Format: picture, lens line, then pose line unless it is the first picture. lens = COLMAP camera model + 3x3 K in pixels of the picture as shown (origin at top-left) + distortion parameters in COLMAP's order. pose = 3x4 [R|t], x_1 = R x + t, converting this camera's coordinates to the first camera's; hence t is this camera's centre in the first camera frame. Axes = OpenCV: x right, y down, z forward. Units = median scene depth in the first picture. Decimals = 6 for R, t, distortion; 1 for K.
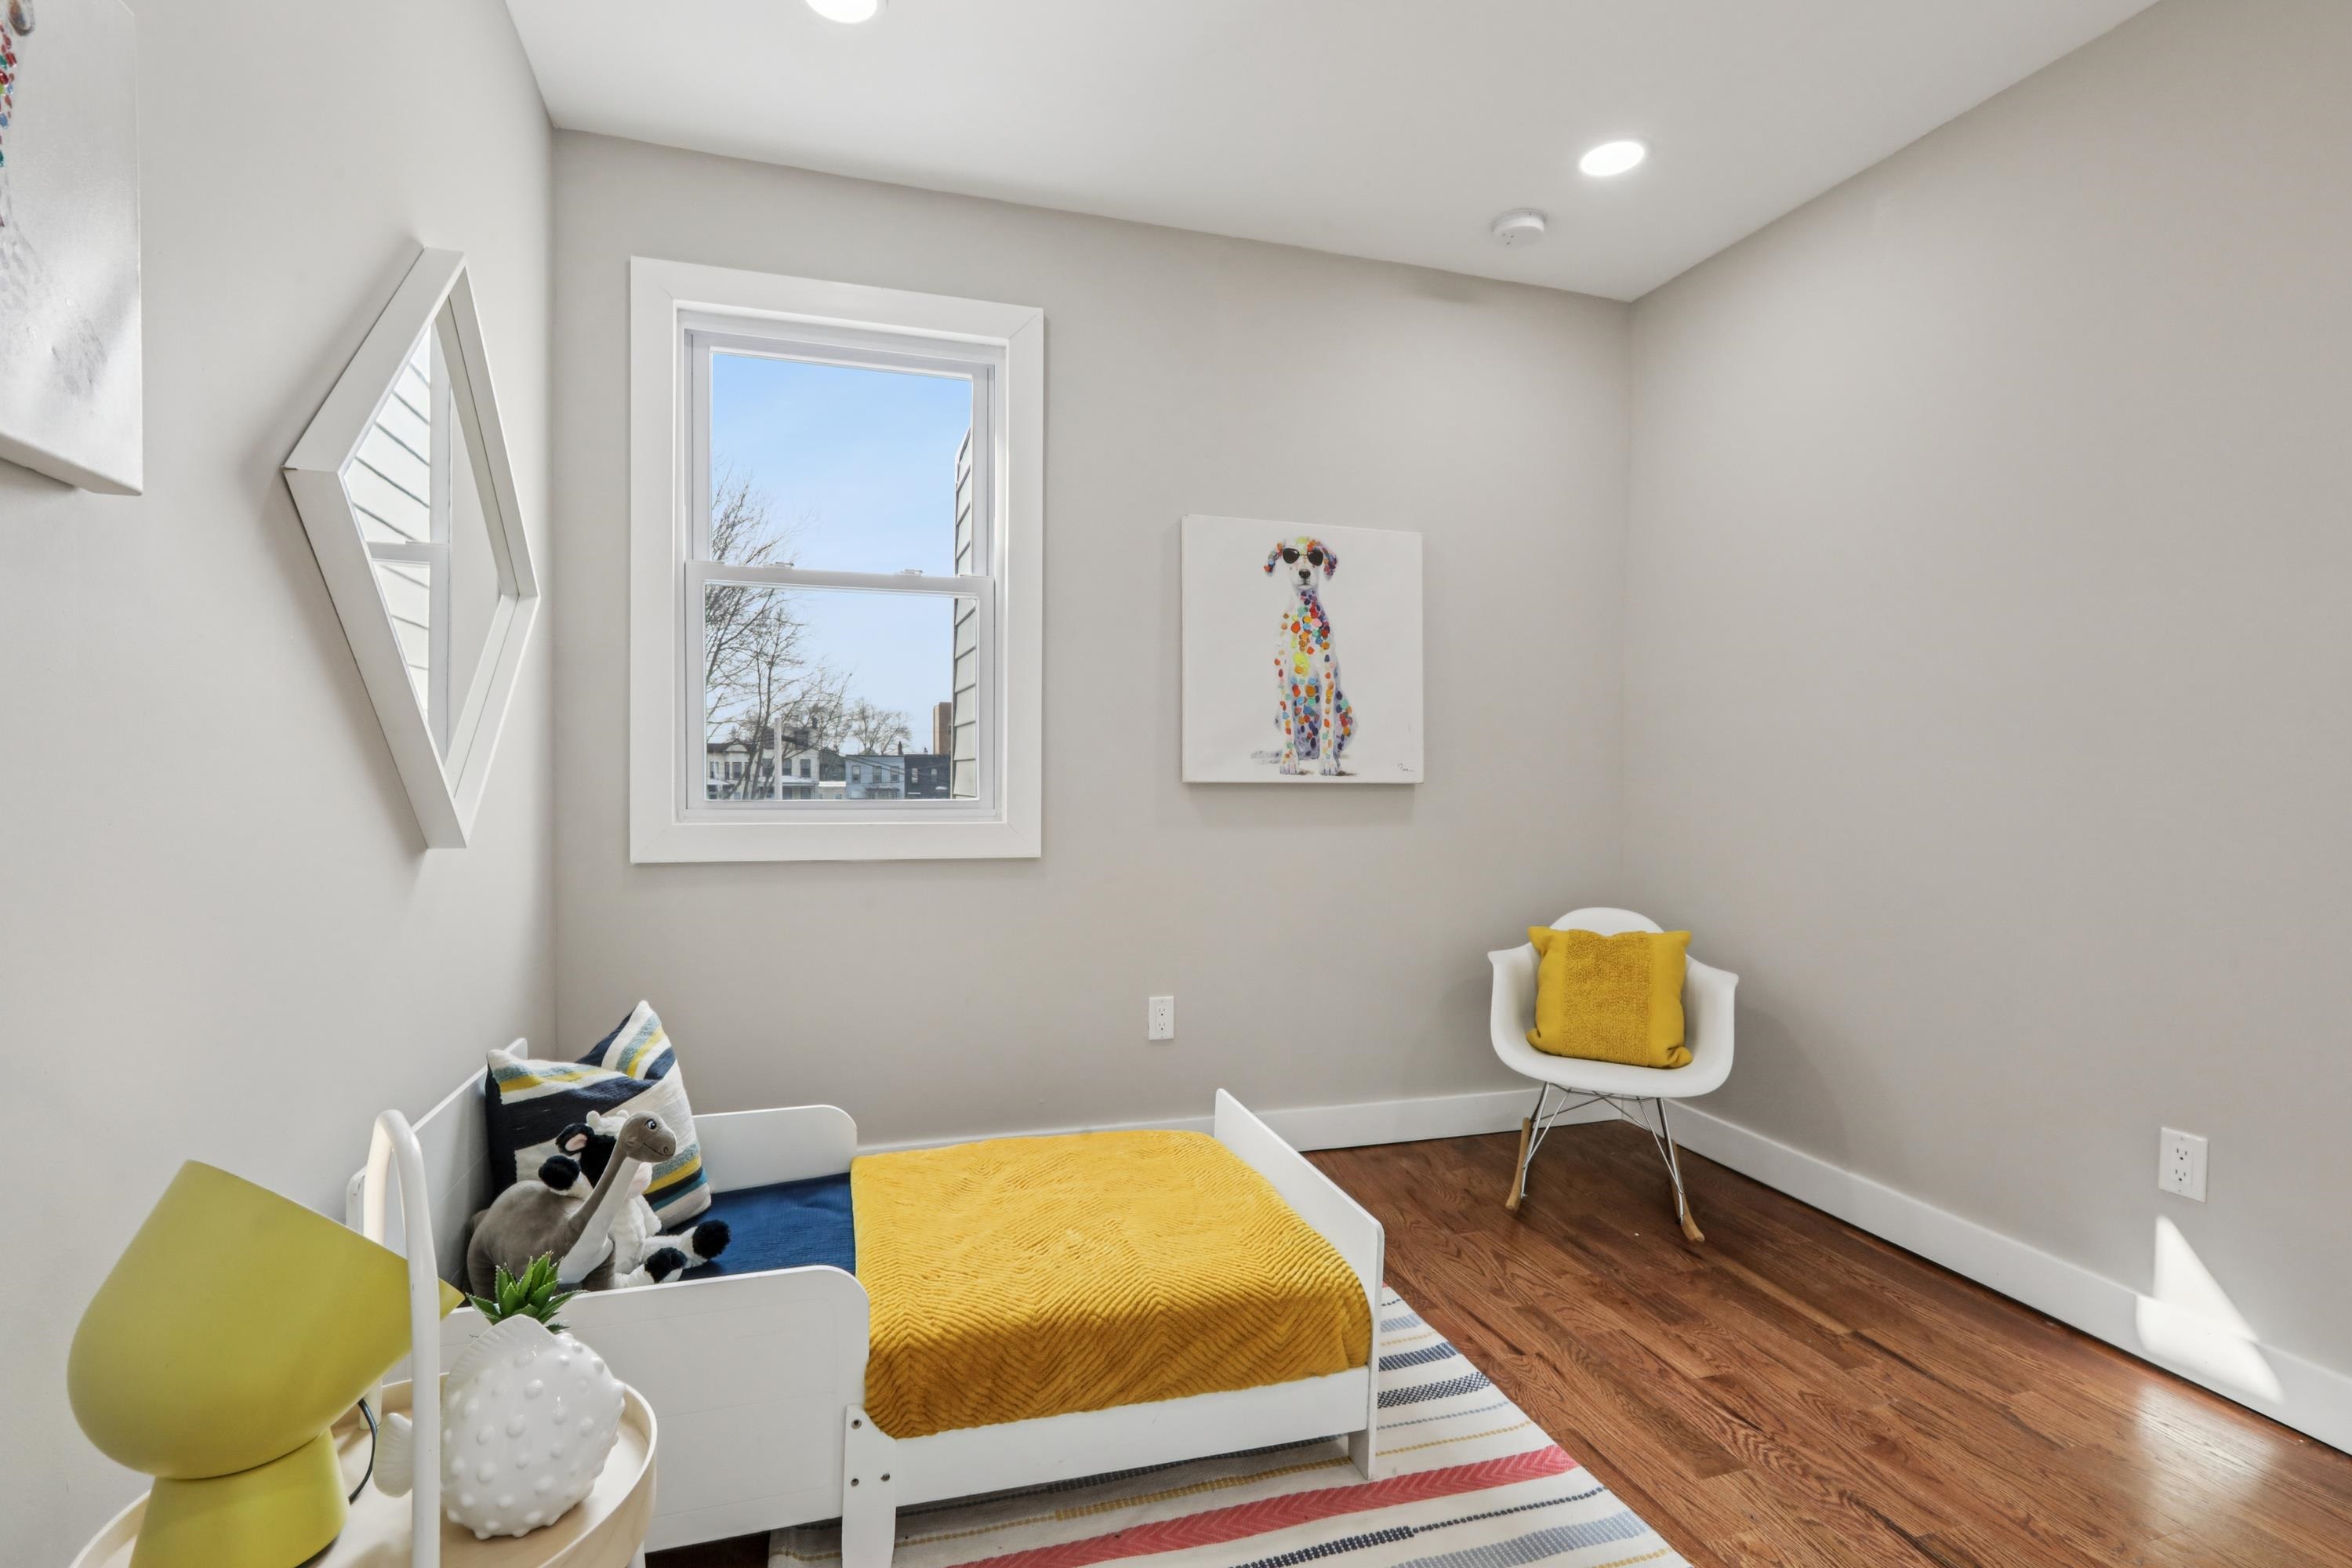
lens RADIAL K [[1069.1, 0, 1175.8], [0, 1069.1, 793.5], [0, 0, 1]] dist [-0.005857, 0.000767]
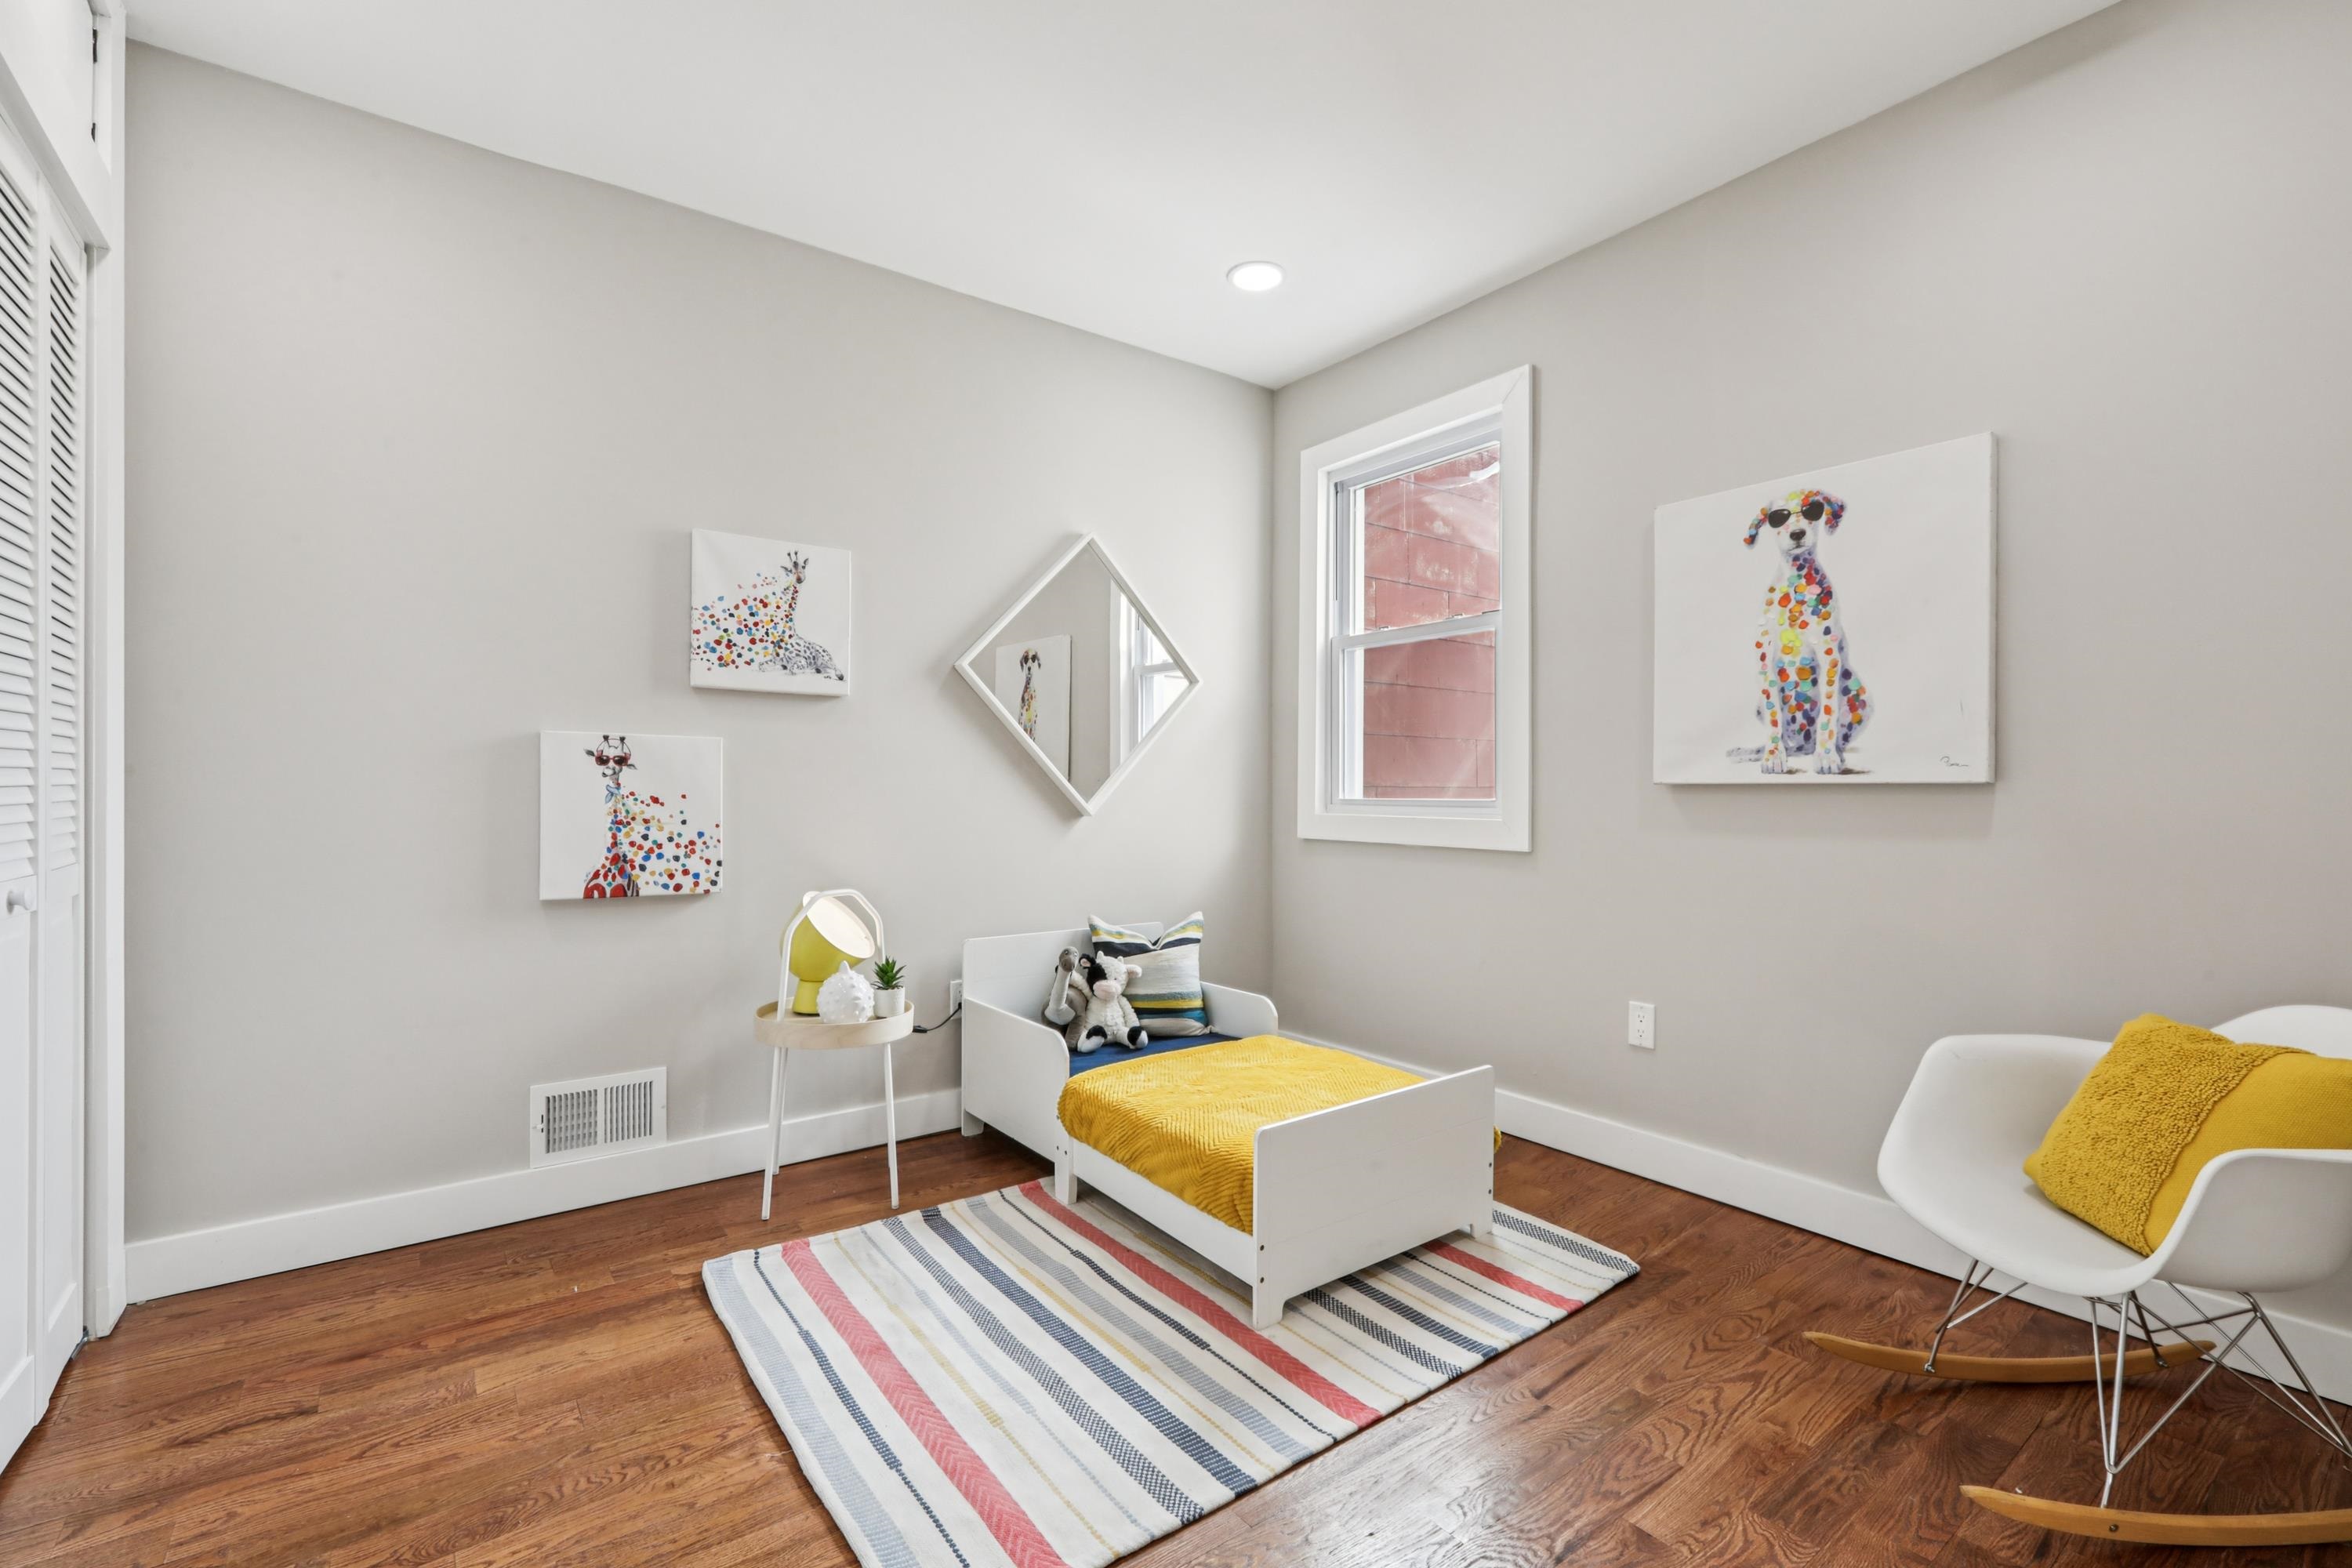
lens RADIAL K [[1069.1, 0, 1187.7], [0, 1069.1, 783.9], [0, 0, 1]] dist [-0.005857, 0.000767]
pose [[0.326327, -0.009012, -0.945214, 0.754768], [-0.012504, 0.999826, -0.013850, 0.007833], [0.945174, 0.016339, 0.326158, 0.277192]]
